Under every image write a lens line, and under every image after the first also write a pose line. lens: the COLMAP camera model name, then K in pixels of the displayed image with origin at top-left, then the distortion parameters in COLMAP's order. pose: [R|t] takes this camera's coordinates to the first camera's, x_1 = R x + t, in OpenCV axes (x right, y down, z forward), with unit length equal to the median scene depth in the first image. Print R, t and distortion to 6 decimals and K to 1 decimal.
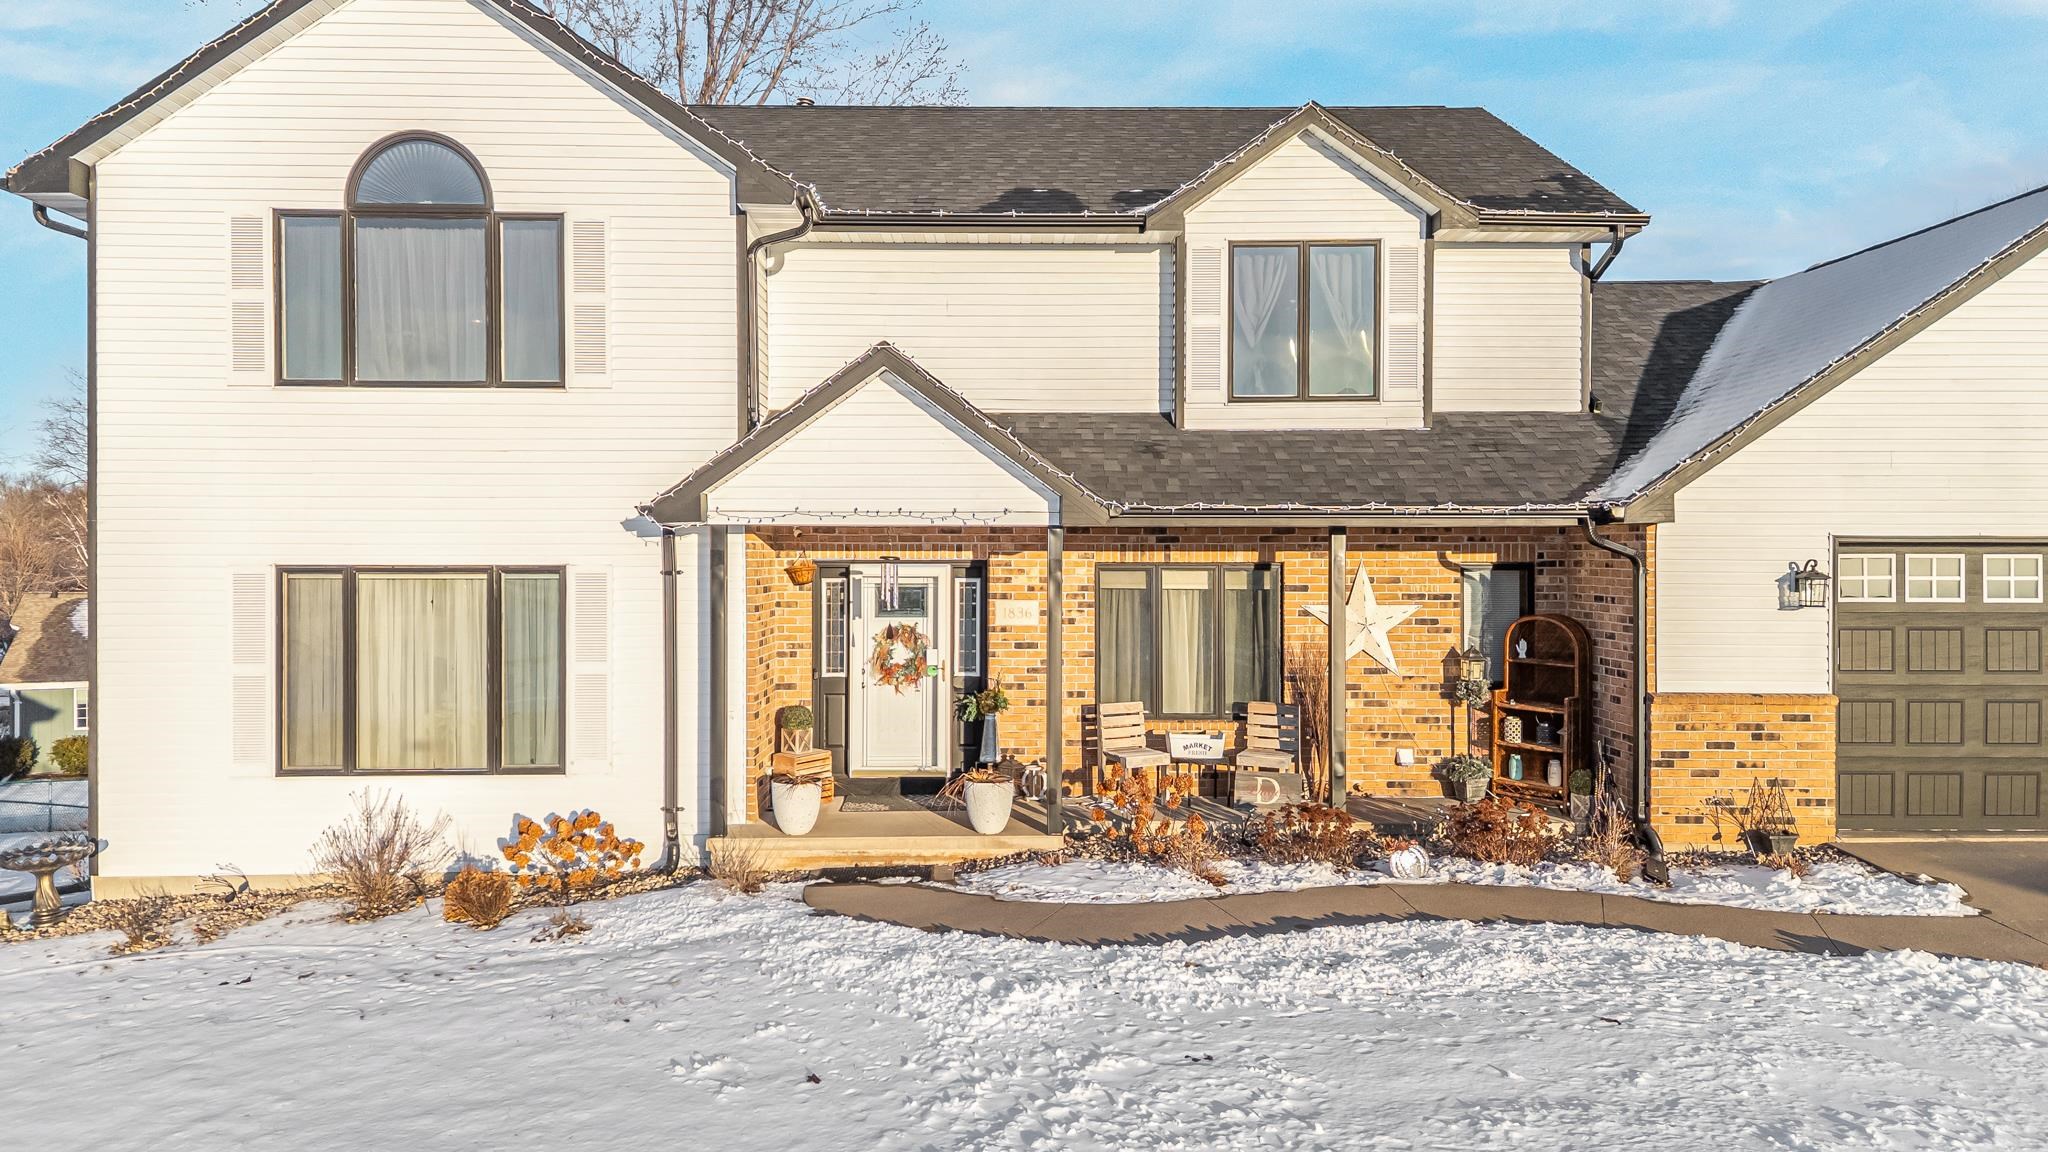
lens RADIAL K [[1494.2, 0, 1027.0], [0, 1494.2, 561.8], [0, 0, 1]] dist [0.133542, -0.175062]
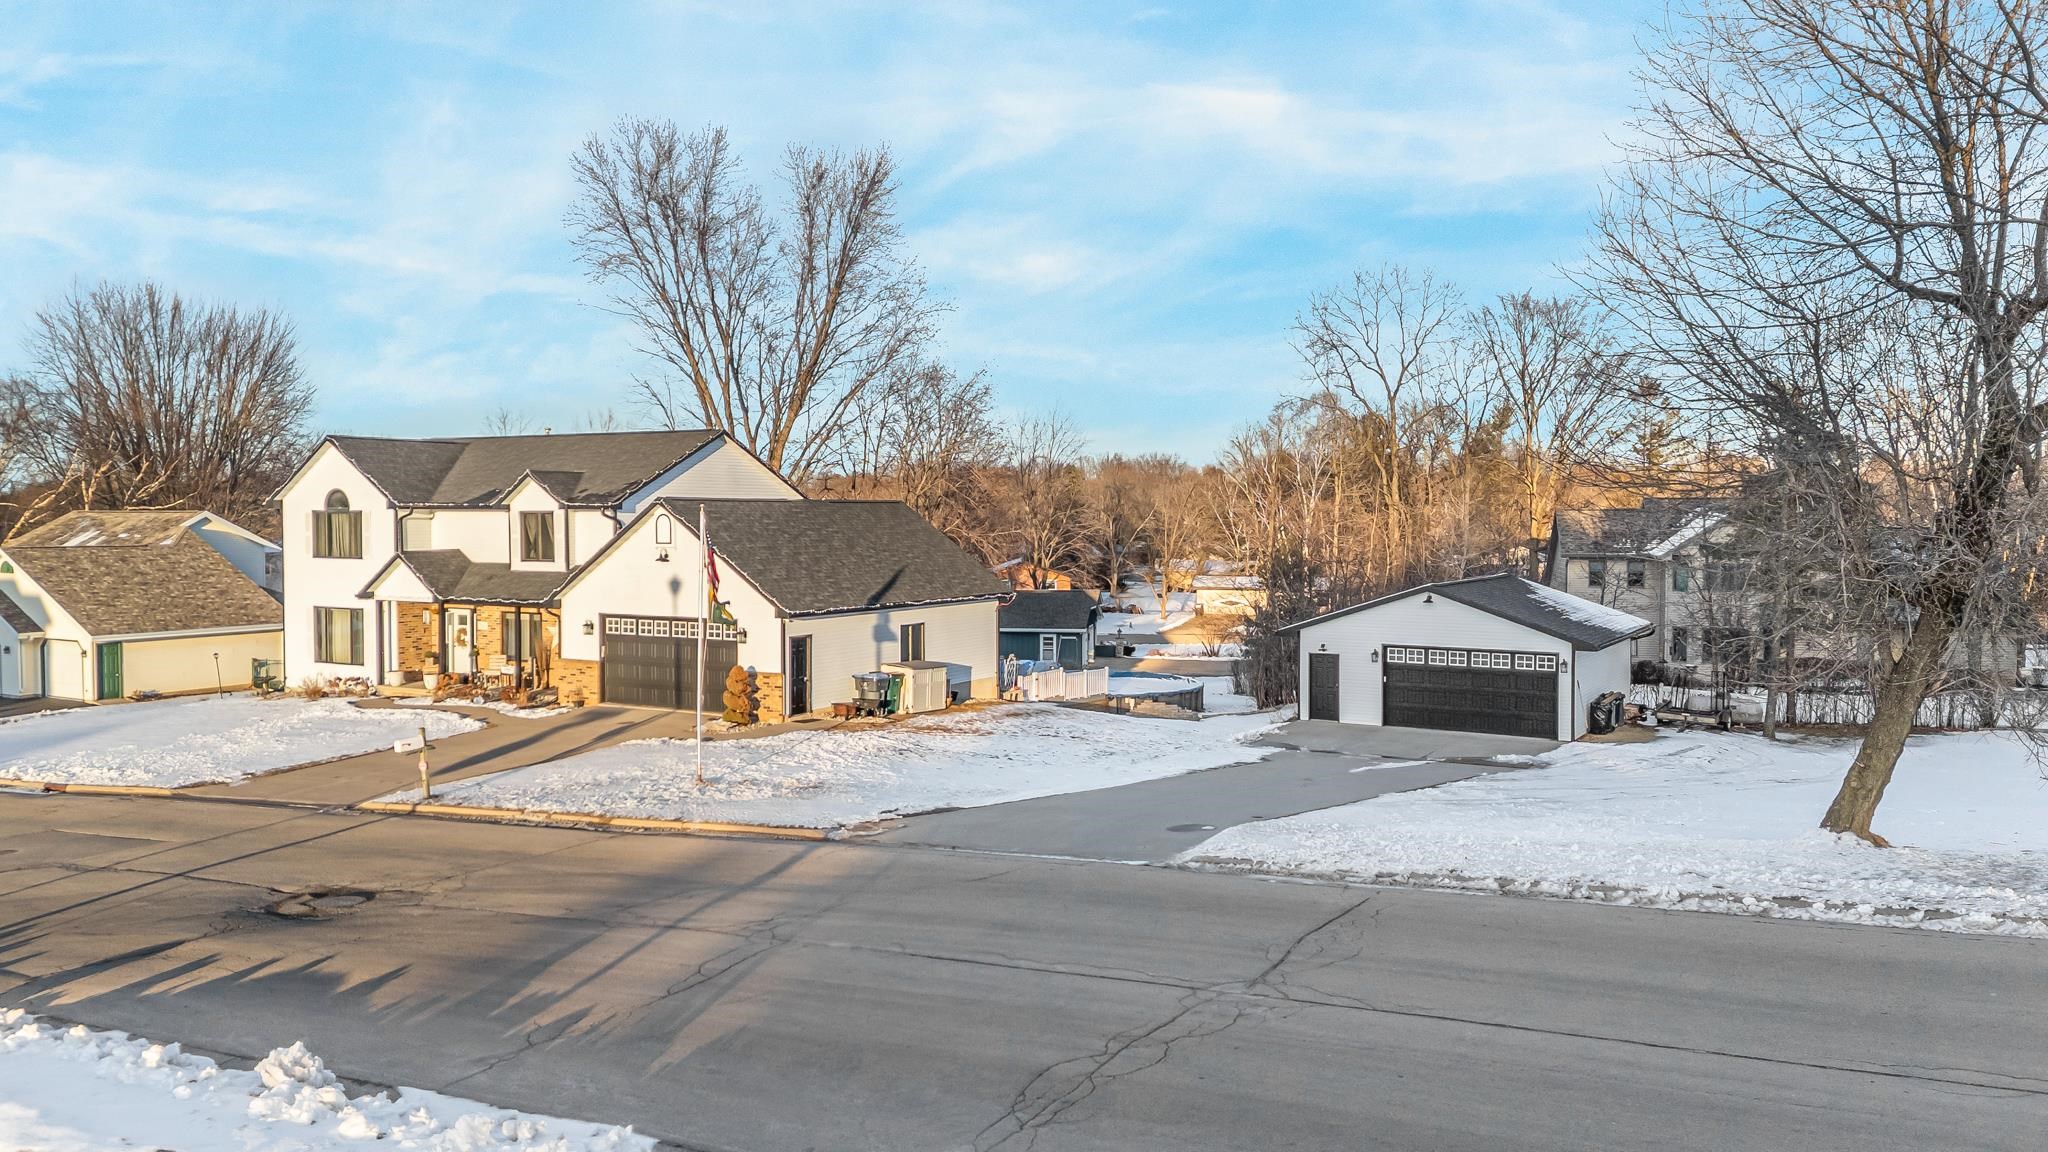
lens RADIAL K [[1491.7, 0, 1019.3], [0, 1491.7, 560.5], [0, 0, 1]] dist [0.103646, -0.111175]
pose [[0.850008, 0.018300, -0.526451, 2.840683], [-0.005093, 0.999635, 0.026524, -0.208850], [0.526745, -0.019864, 0.849791, -1.205332]]
